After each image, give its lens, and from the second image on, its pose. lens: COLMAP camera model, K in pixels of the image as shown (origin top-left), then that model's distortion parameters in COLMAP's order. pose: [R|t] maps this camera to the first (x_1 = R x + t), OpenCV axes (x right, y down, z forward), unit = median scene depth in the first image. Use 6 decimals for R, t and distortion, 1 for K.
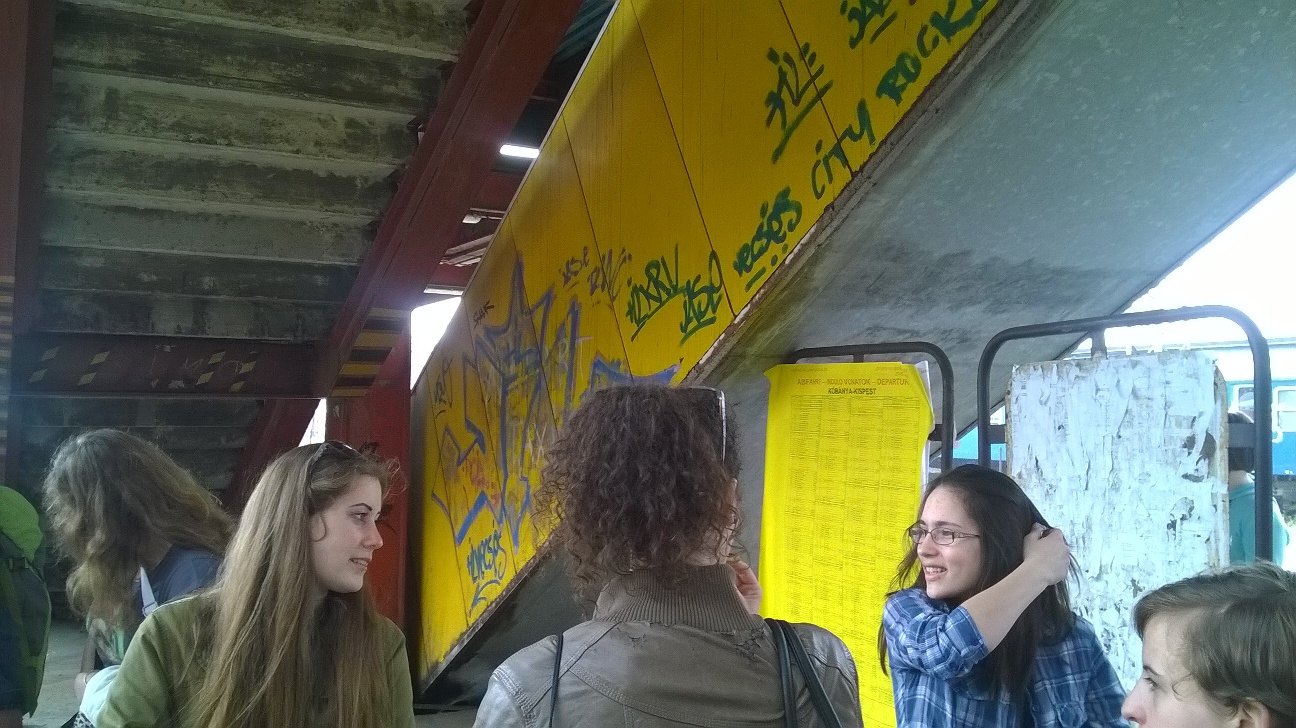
lens RADIAL K [[1135.4, 0, 649.5], [0, 1135.4, 364.8], [0, 0, 1]] dist [0.008700, -0.078727]
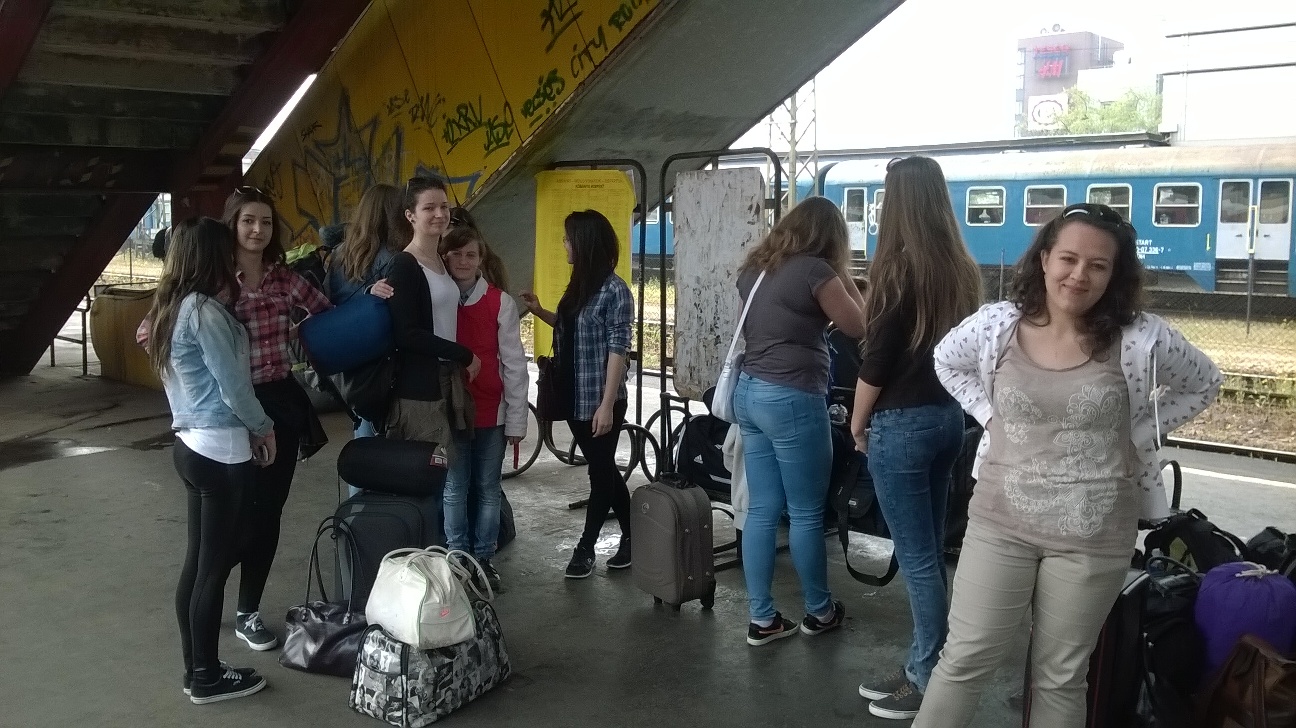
lens RADIAL K [[1135.4, 0, 652.5], [0, 1135.4, 365.6], [0, 0, 1]] dist [0.008700, -0.078727]
pose [[0.957537, -0.042911, 0.285099, -0.230342], [-0.007450, 0.984849, 0.173252, -0.008343], [-0.288214, -0.168020, 0.942710, -0.699914]]
